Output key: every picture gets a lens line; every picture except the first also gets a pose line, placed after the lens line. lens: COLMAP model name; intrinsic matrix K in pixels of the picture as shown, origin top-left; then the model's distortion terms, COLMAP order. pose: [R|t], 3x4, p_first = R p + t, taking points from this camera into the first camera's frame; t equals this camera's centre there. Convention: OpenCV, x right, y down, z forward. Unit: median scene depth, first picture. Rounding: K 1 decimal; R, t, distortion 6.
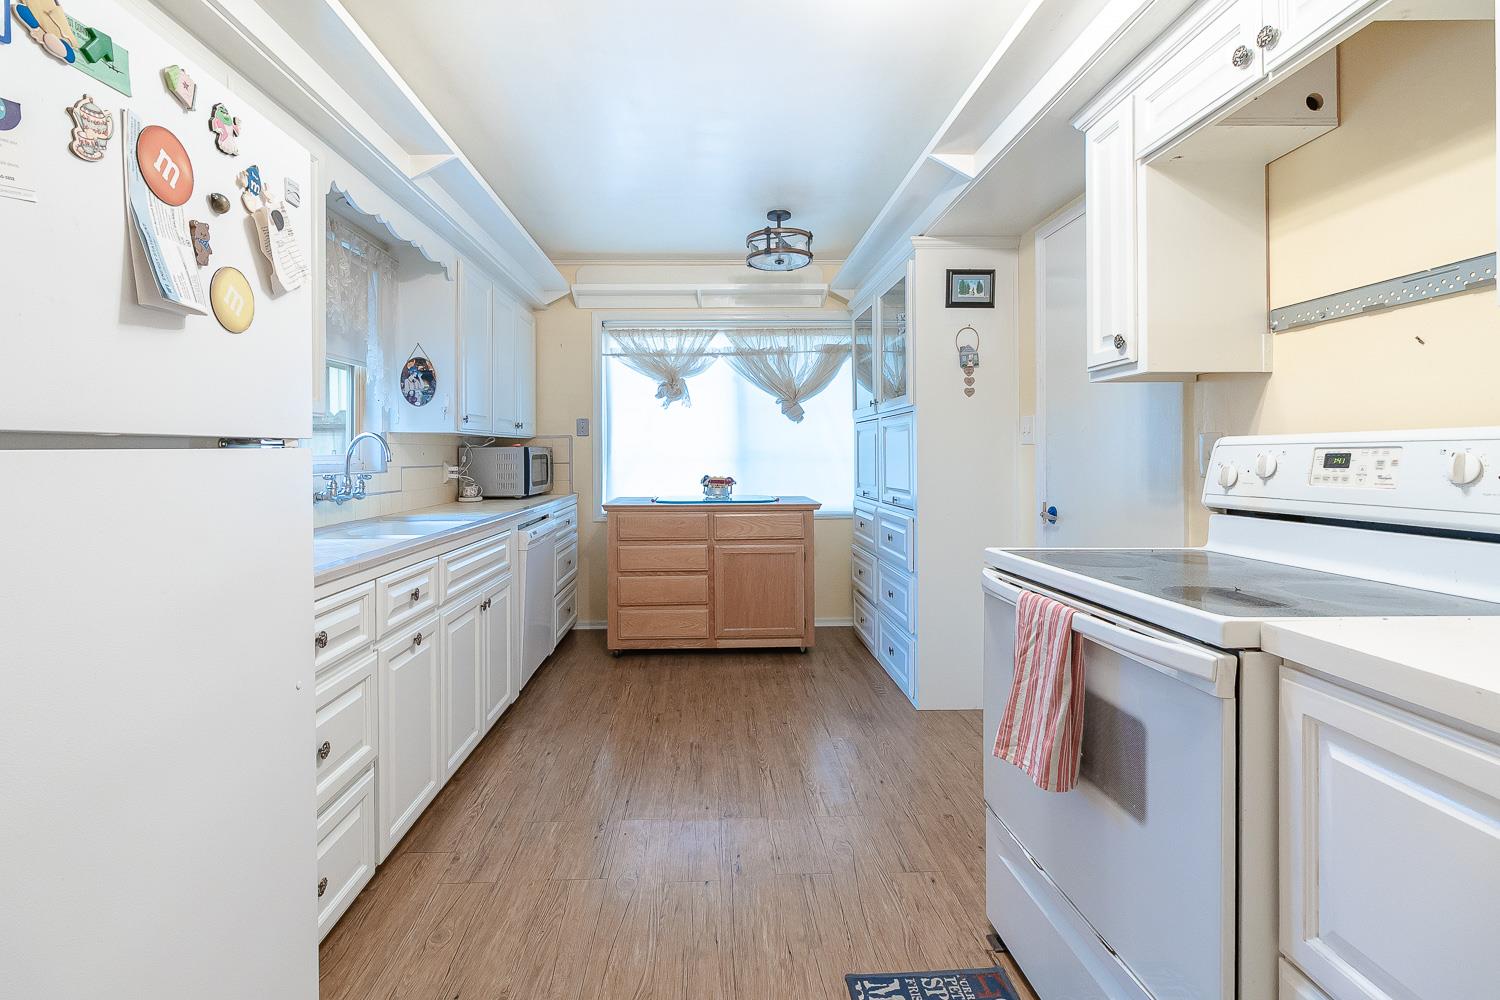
lens RADIAL K [[693.9, 0, 735.3], [0, 693.9, 452.9], [0, 0, 1]] dist [0.000724, 0.000985]
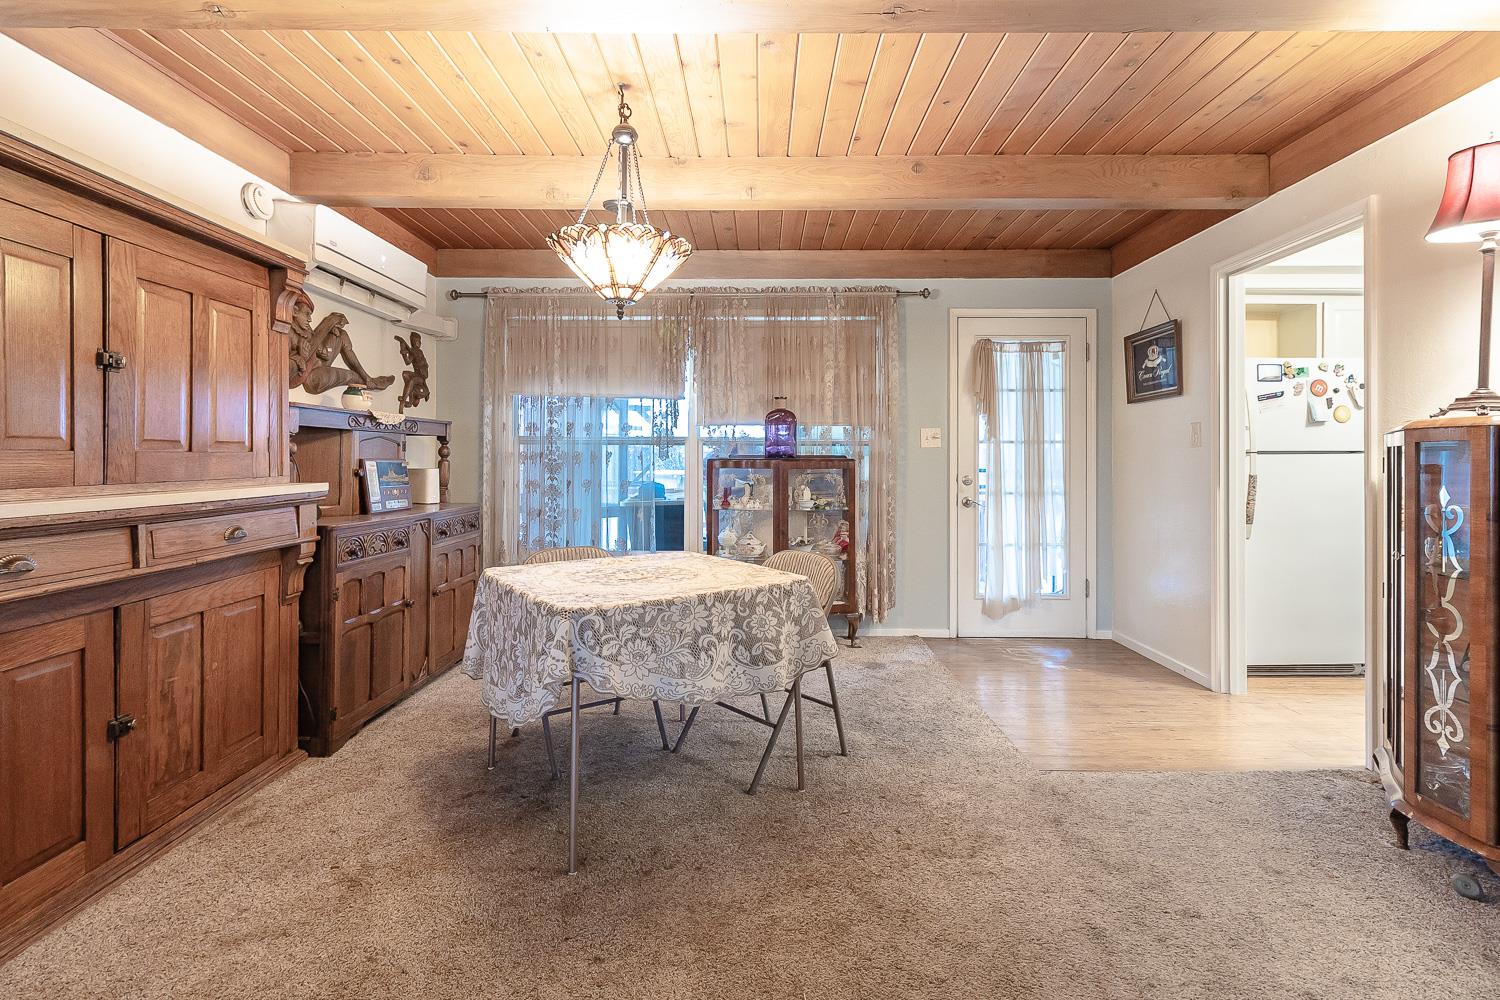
lens RADIAL K [[703.6, 0, 755.7], [0, 703.6, 454.9], [0, 0, 1]] dist [-0.003847, 0.000872]
pose [[-0.036393, 0.001669, -0.999336, 0.829900], [-0.001803, 0.999997, 0.001736, -0.000999], [0.999336, 0.001865, -0.036390, -0.527175]]
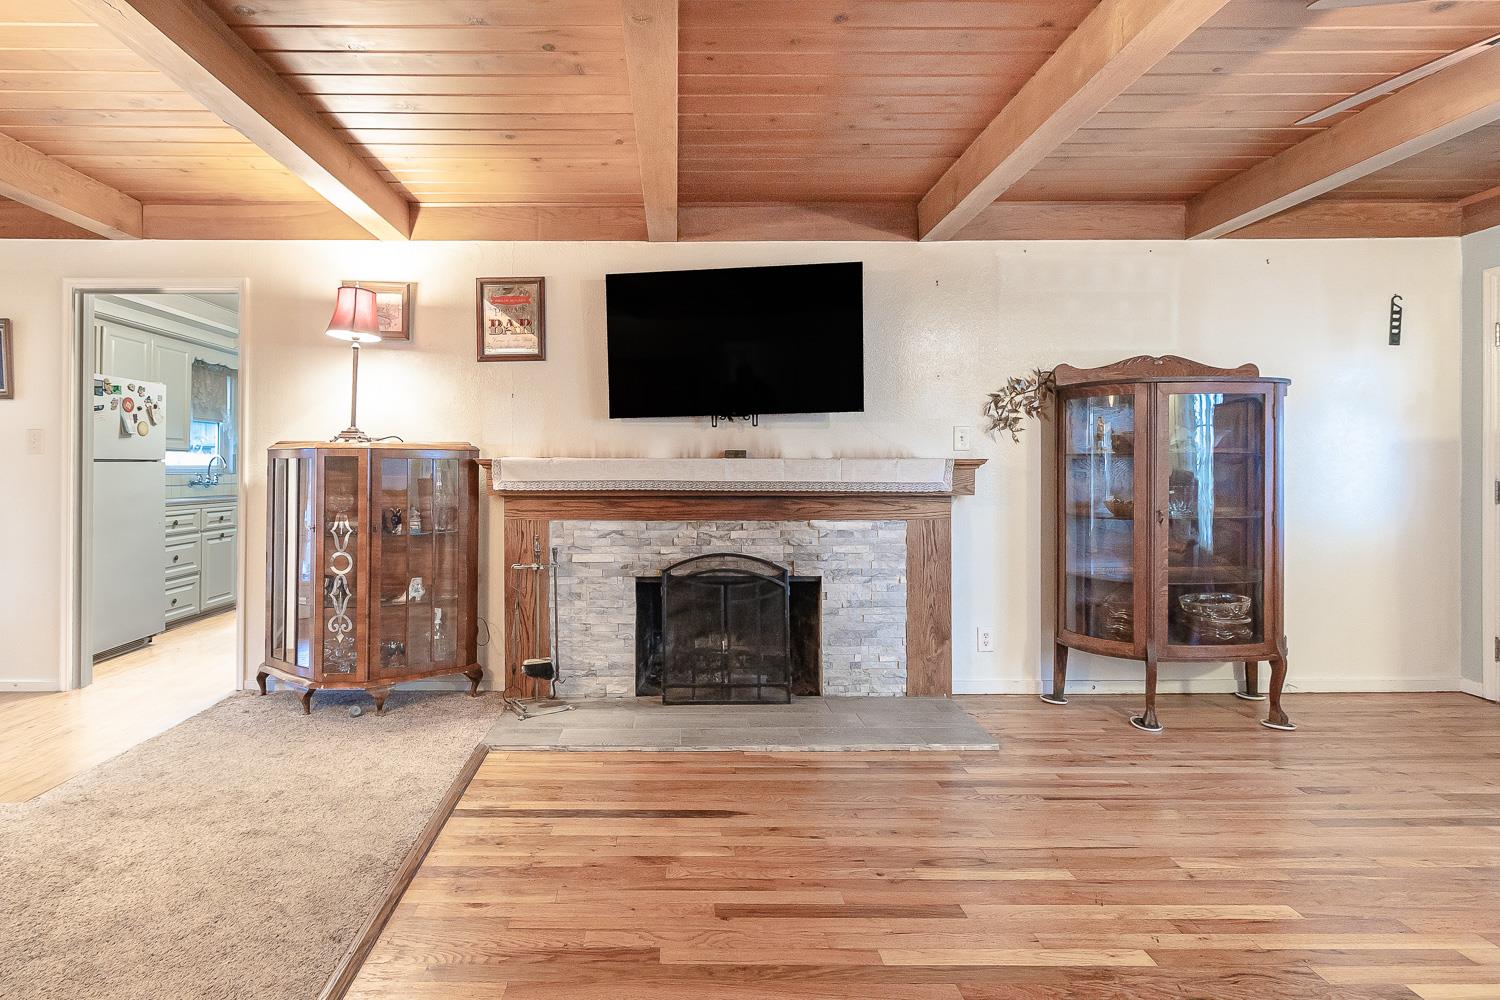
lens RADIAL K [[703.6, 0, 683.2], [0, 703.6, 465.5], [0, 0, 1]] dist [-0.003847, 0.000872]
pose [[0.999707, 0.010976, -0.021577, 0.741240], [-0.011096, 0.999924, -0.005458, -0.000085], [0.021516, 0.005696, 0.999752, -0.893954]]
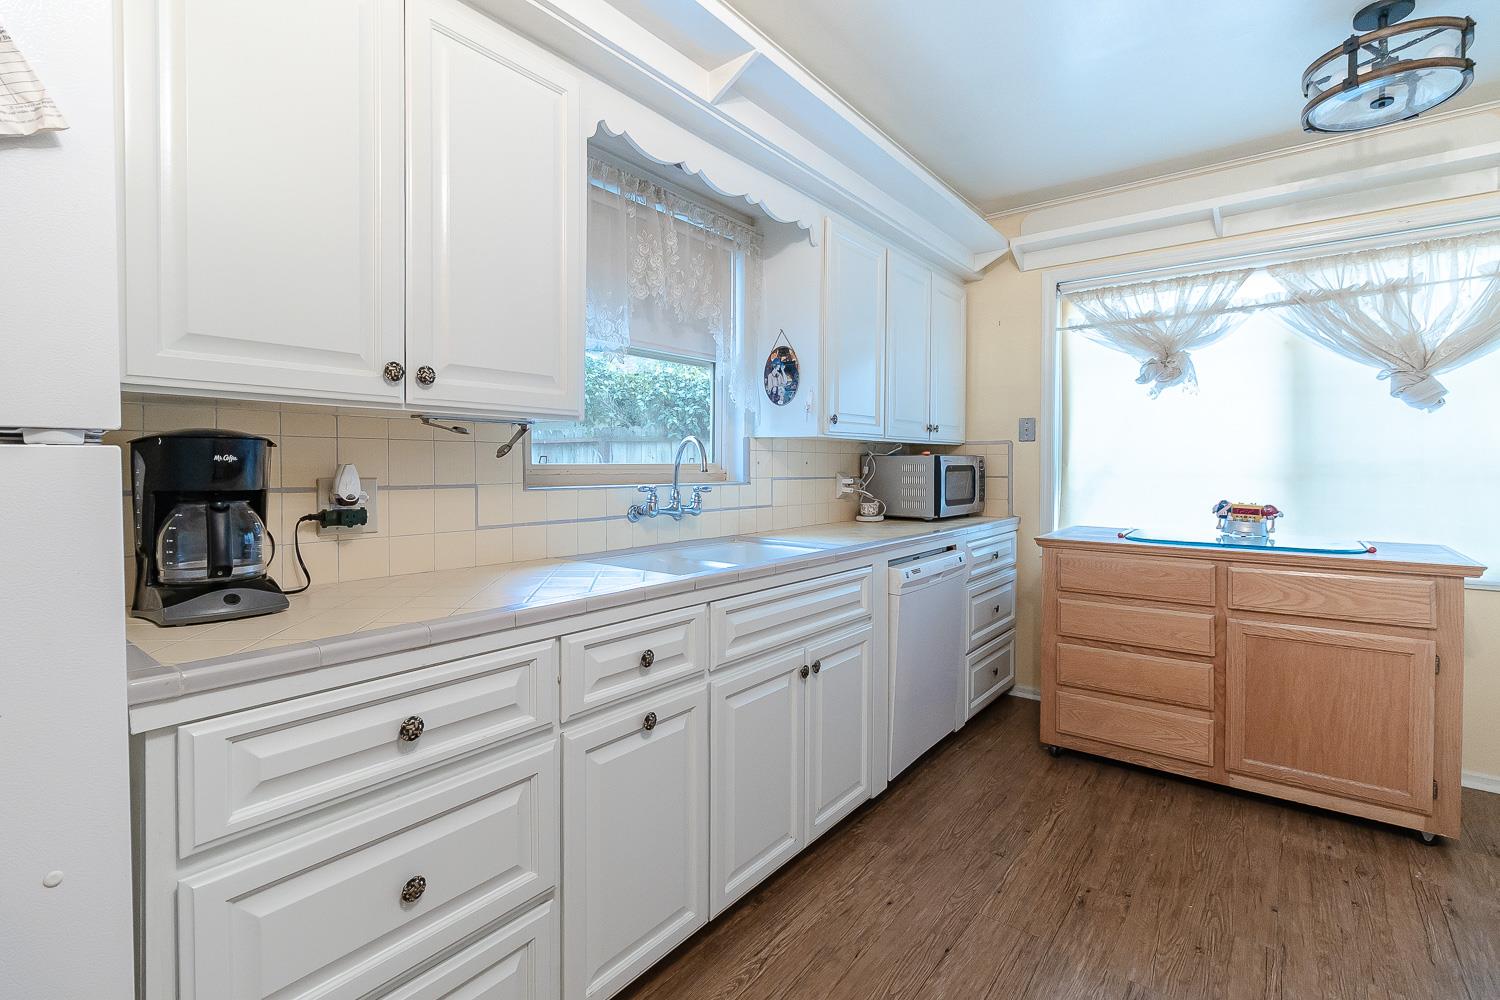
lens RADIAL K [[703.6, 0, 727.5], [0, 703.6, 476.2], [0, 0, 1]] dist [-0.003847, 0.000872]
pose [[0.759974, 0.018161, -0.649700, 0.038136], [-0.006847, 0.999778, 0.019937, 0.000821], [0.649918, -0.010703, 0.759929, 0.281425]]
